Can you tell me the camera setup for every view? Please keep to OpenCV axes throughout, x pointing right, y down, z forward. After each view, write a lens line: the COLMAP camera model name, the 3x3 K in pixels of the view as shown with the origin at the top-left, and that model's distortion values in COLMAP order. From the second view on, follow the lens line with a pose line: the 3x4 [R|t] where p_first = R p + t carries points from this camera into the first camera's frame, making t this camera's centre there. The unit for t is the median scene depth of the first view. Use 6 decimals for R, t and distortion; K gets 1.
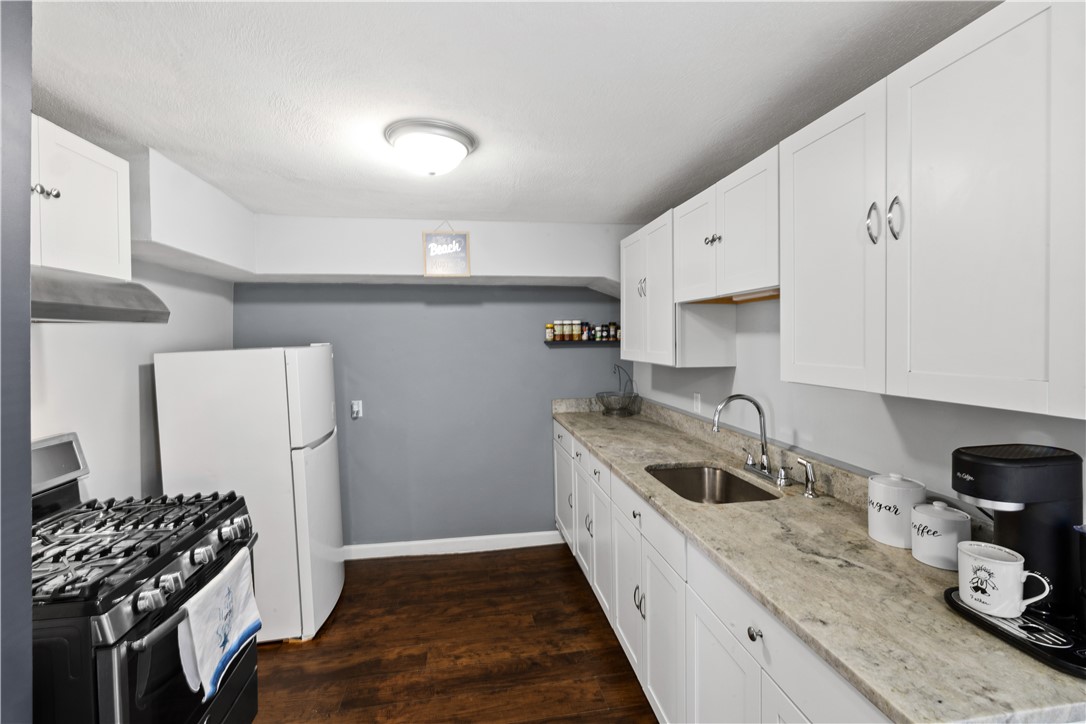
lens RADIAL K [[472.3, 0, 518.4], [0, 472.3, 340.8], [0, 0, 1]] dist [0.000484, 0.000354]
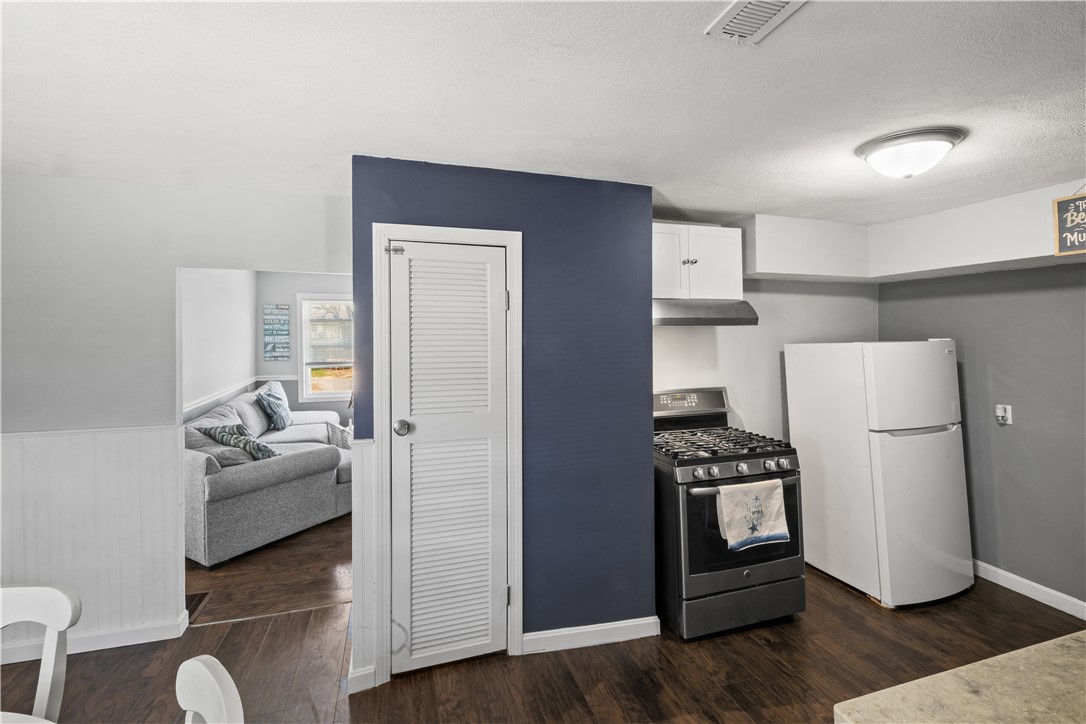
lens RADIAL K [[472.3, 0, 557.2], [0, 472.3, 333.2], [0, 0, 1]] dist [0.000484, 0.000354]
pose [[0.179967, 0.009594, -0.983626, 0.538417], [-0.000397, 0.999953, 0.009680, -0.019574], [0.983673, -0.001351, 0.179963, 0.048770]]
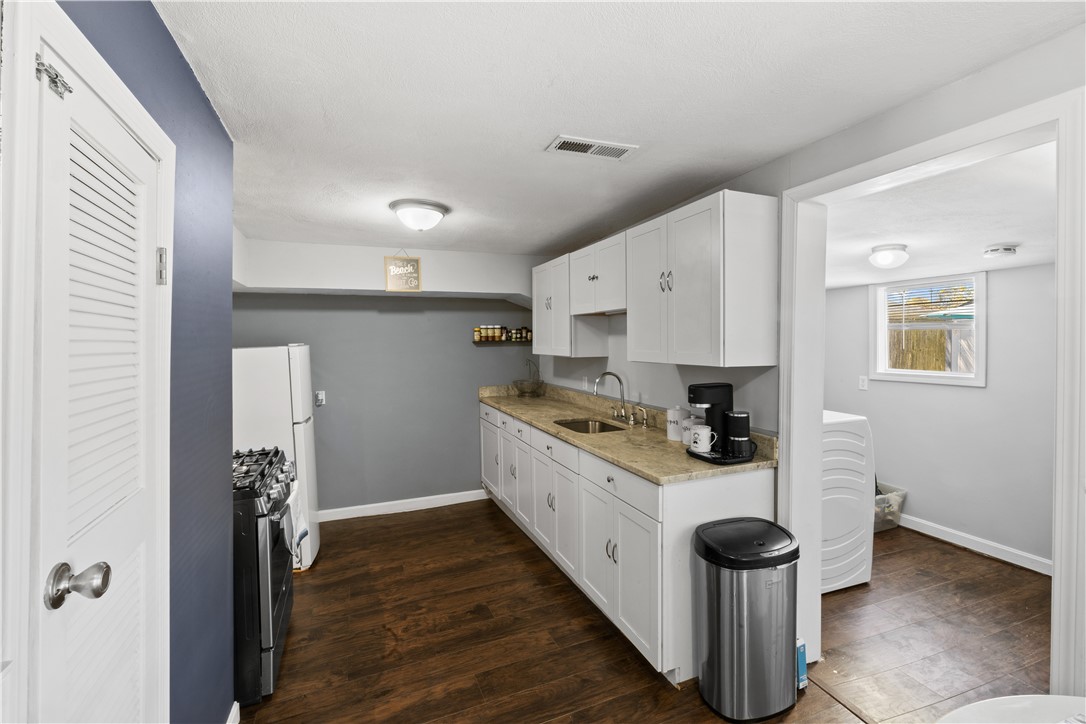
lens RADIAL K [[472.3, 0, 540.4], [0, 472.3, 349.4], [0, 0, 1]] dist [0.000484, 0.000354]
pose [[0.965109, -0.008209, 0.261721, -0.168169], [0.004875, 0.999899, 0.013386, 0.010233], [-0.261804, -0.011643, 0.965051, -0.460729]]
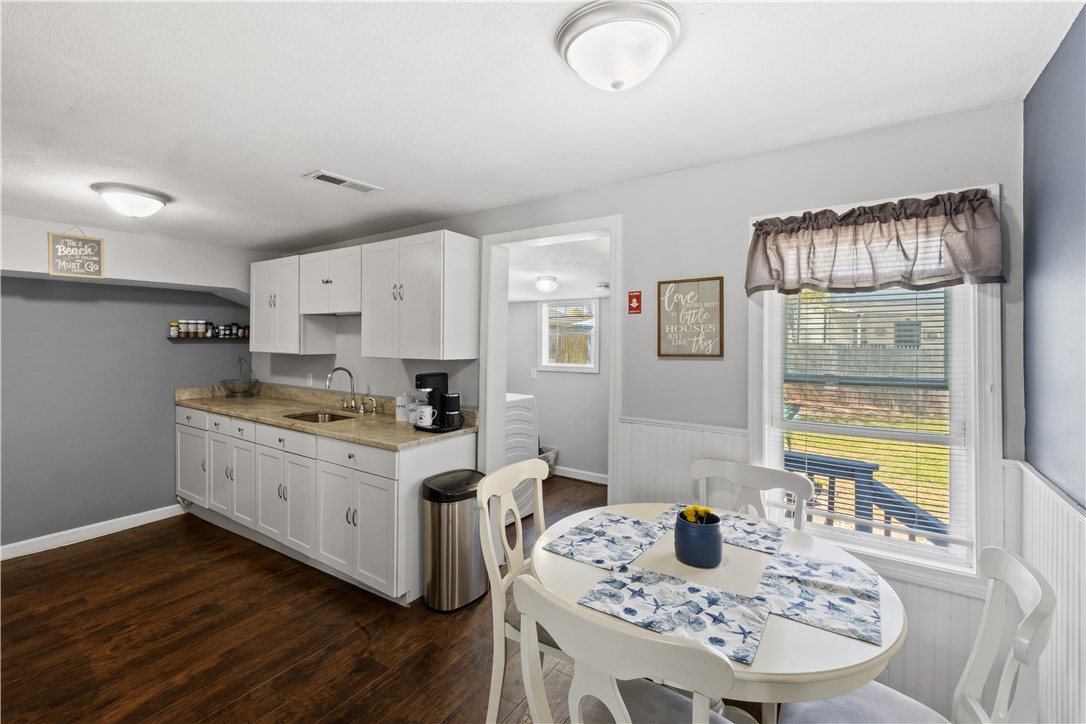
lens RADIAL K [[472.3, 0, 535.6], [0, 472.3, 344.3], [0, 0, 1]] dist [0.000484, 0.000354]
pose [[0.653423, 0.002975, 0.756988, -0.369500], [-0.007109, 0.999972, 0.002207, 0.013316], [-0.756960, -0.006824, 0.653426, -0.669599]]
